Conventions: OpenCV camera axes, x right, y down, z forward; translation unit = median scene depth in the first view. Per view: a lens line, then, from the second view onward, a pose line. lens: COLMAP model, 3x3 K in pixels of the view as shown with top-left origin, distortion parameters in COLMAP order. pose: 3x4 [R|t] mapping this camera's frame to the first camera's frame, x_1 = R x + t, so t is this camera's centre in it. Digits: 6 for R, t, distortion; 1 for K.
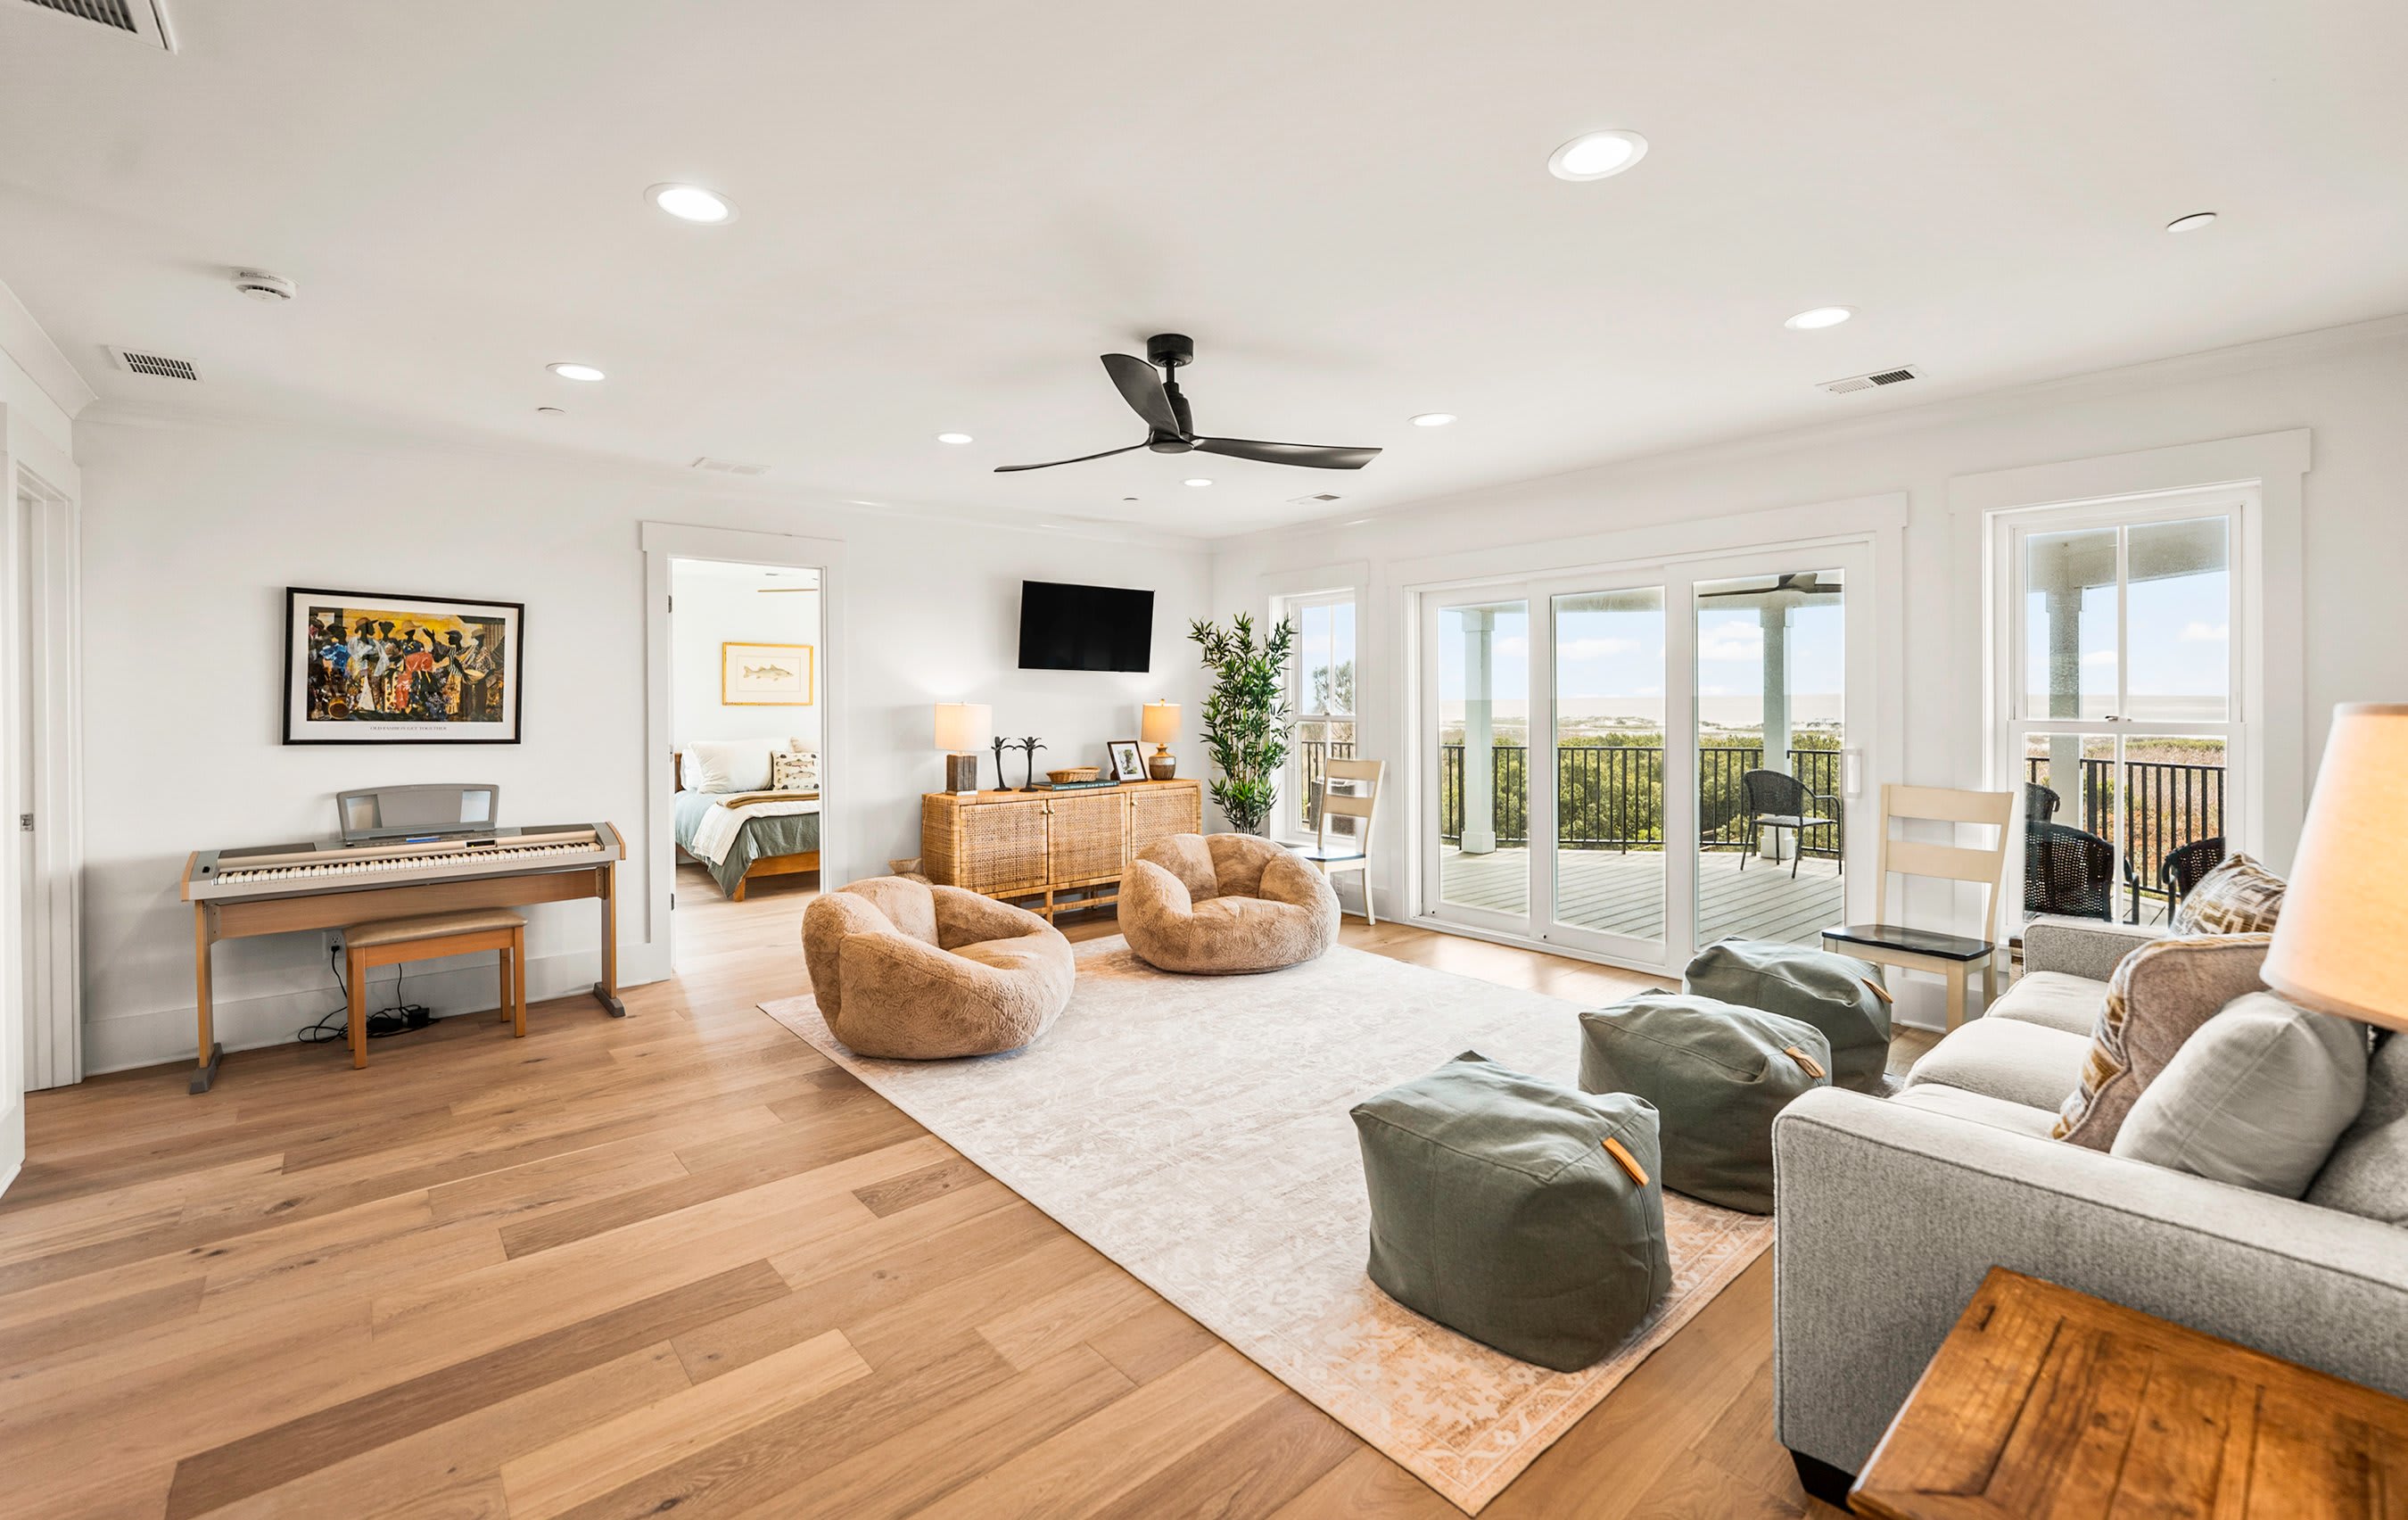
lens RADIAL K [[1006.1, 0, 1186.9], [0, 1006.1, 707.8], [0, 0, 1]] dist [-0.014289, 0.003426]
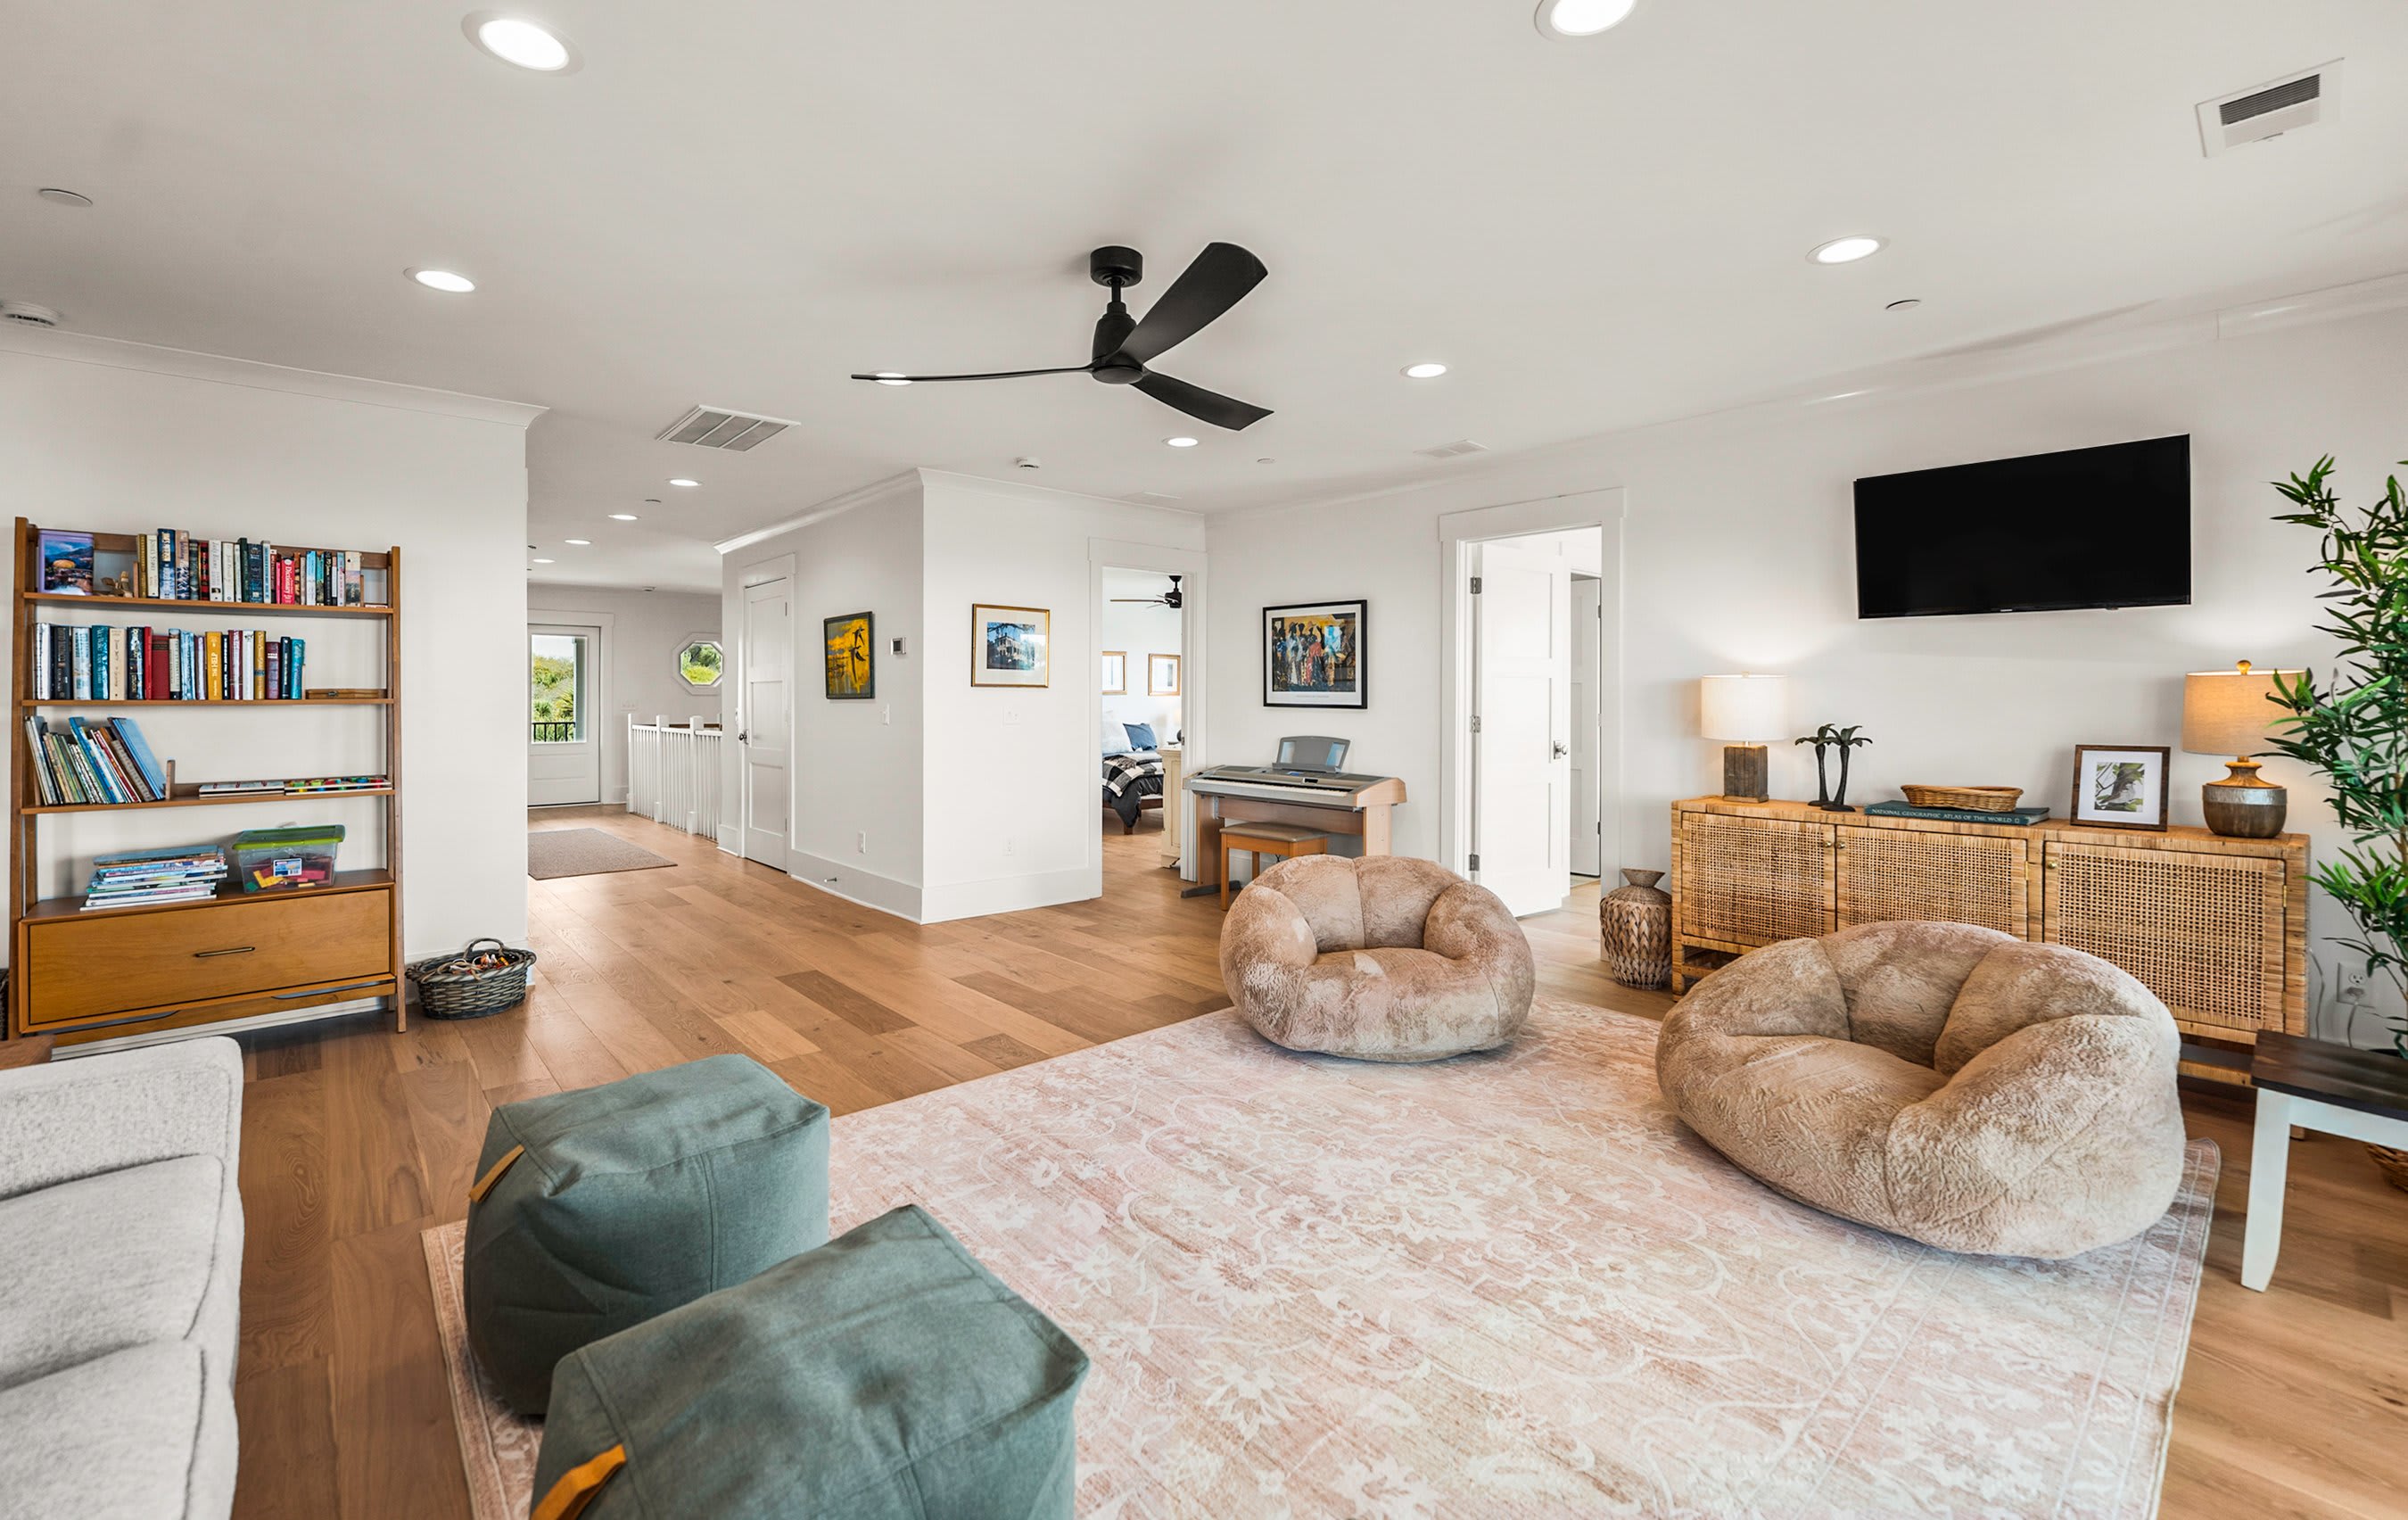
lens RADIAL K [[1006.1, 0, 1181.2], [0, 1006.1, 702.8], [0, 0, 1]] dist [-0.014289, 0.003426]
pose [[0.012585, 0.012257, -0.999846, 0.636806], [-0.006873, 0.999902, 0.012171, 0.012701], [0.999897, 0.006719, 0.012668, 0.767681]]
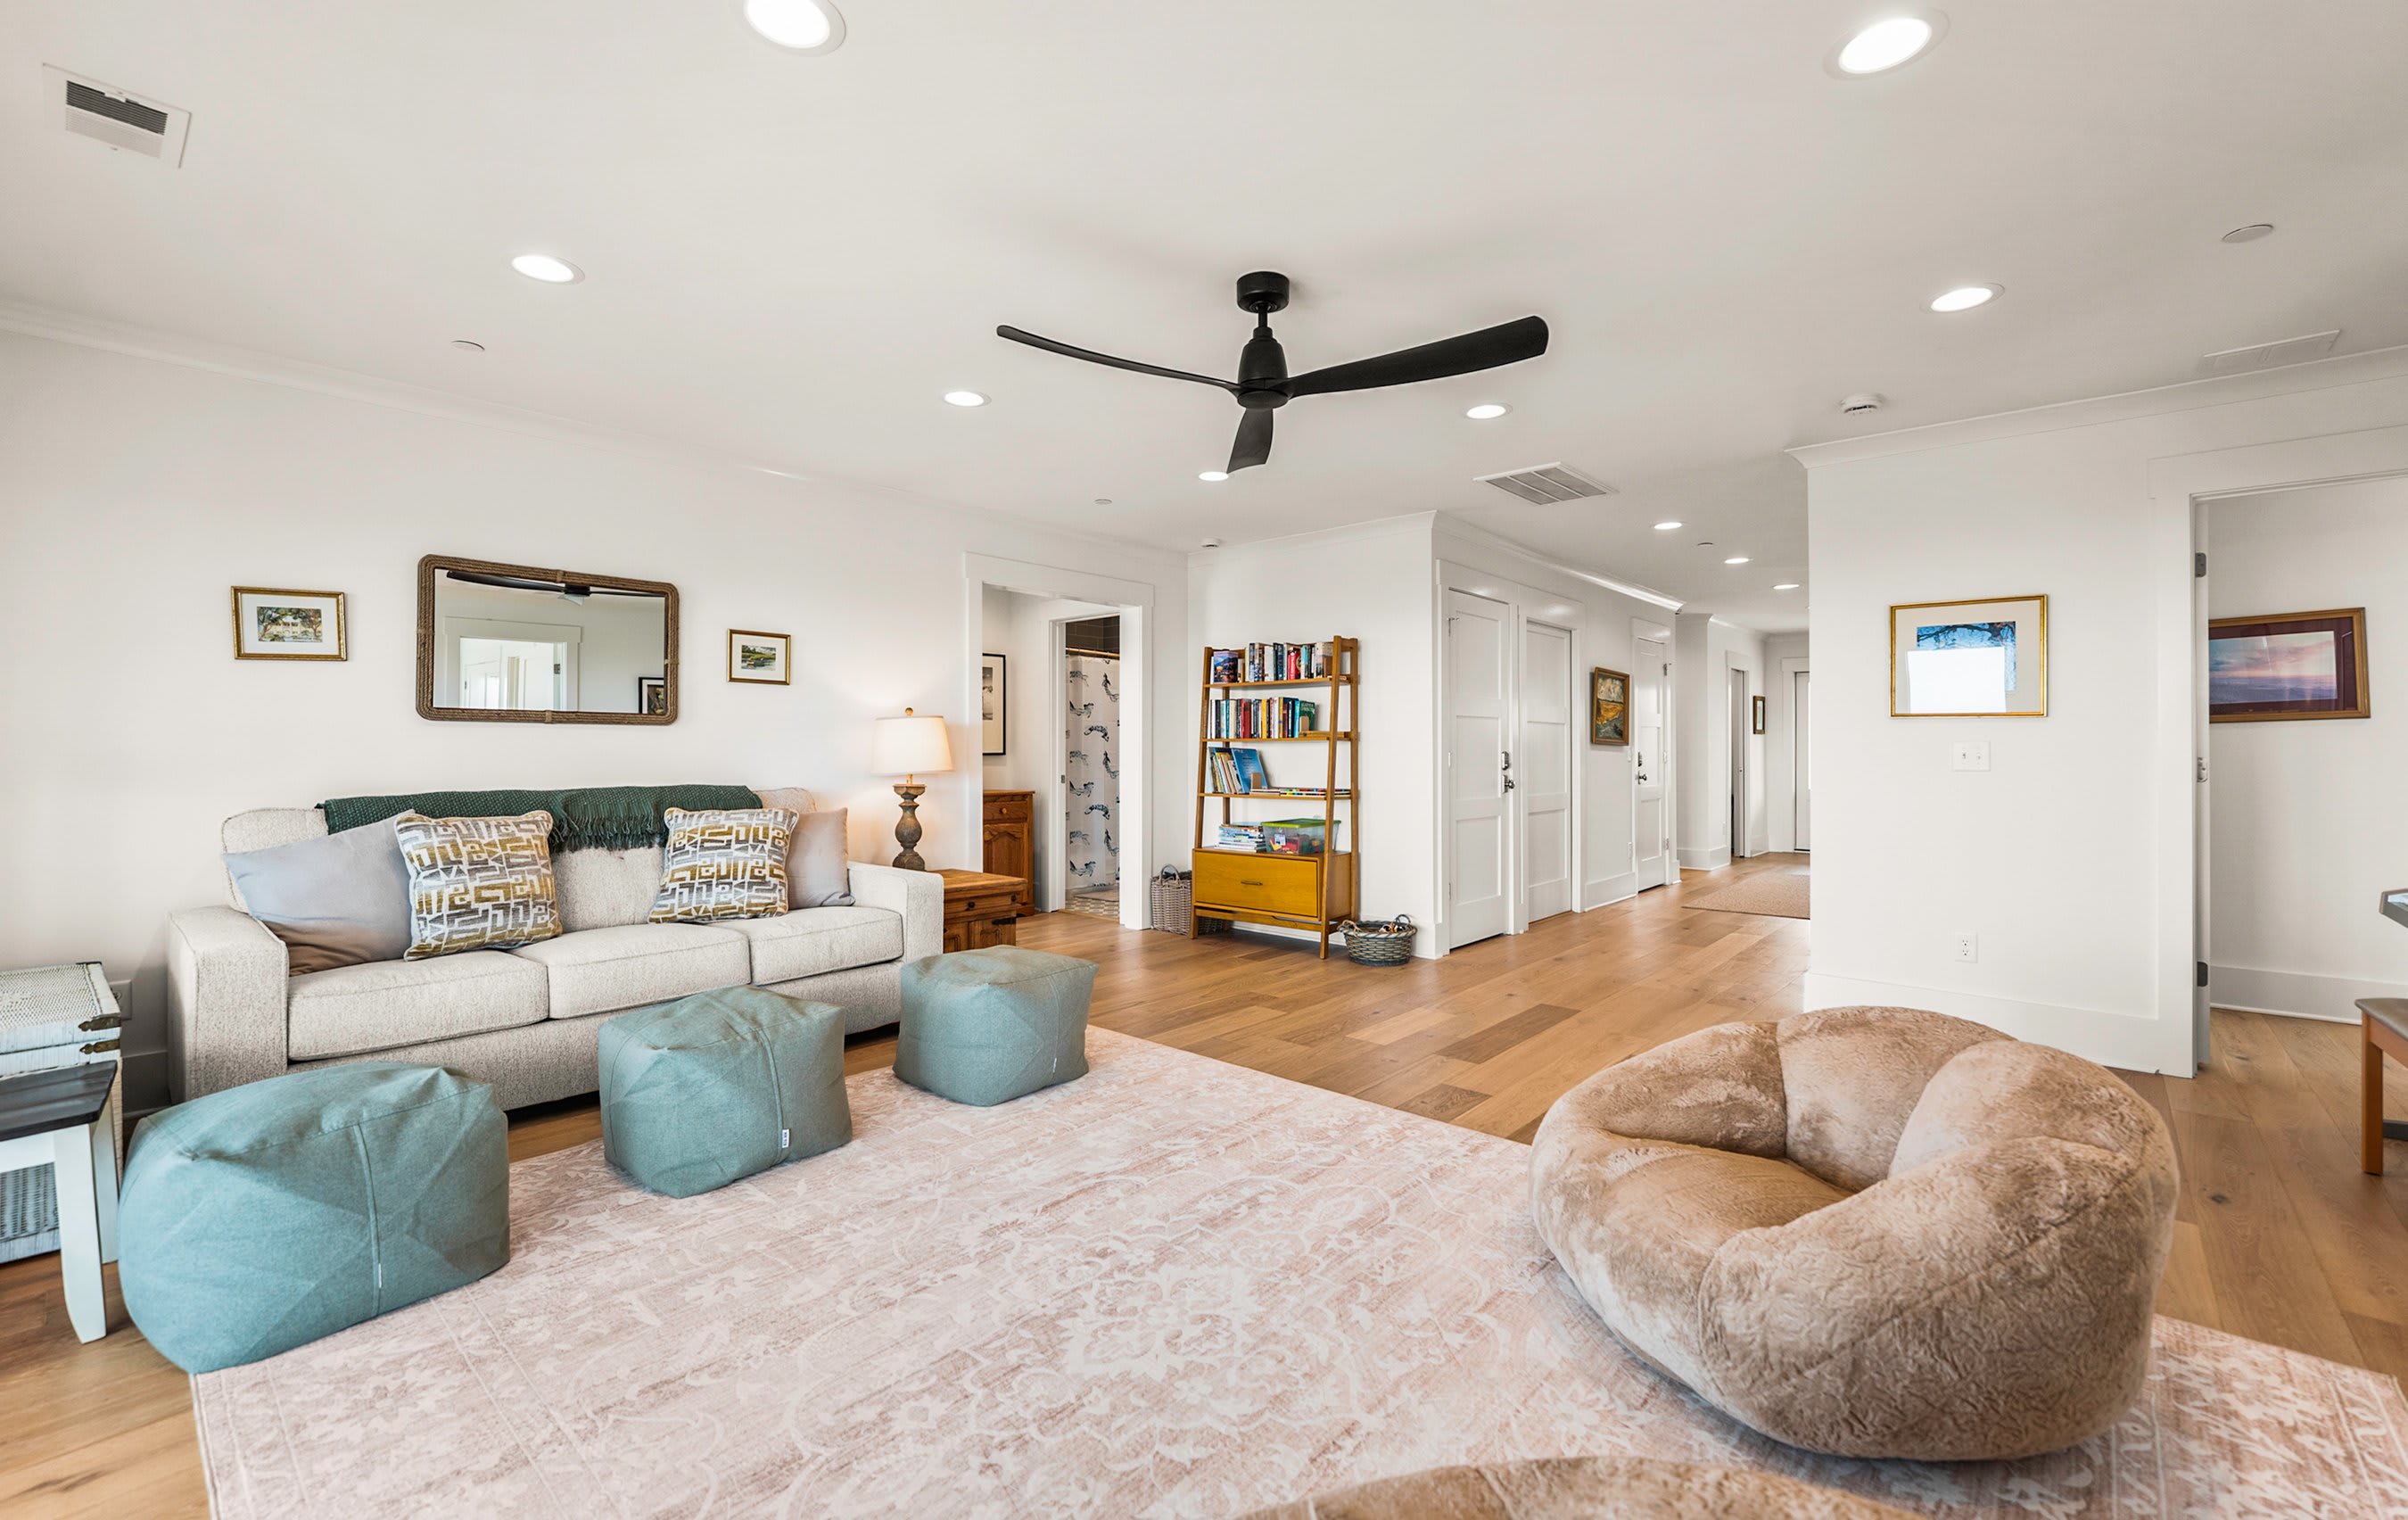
lens RADIAL K [[1006.1, 0, 1192.6], [0, 1006.1, 741.1], [0, 0, 1]] dist [-0.014289, 0.003426]
pose [[-0.990993, 0.003414, -0.133867, 0.121413], [0.003391, 0.999994, 0.000400, 0.028628], [0.133868, -0.000058, -0.990999, 1.367028]]
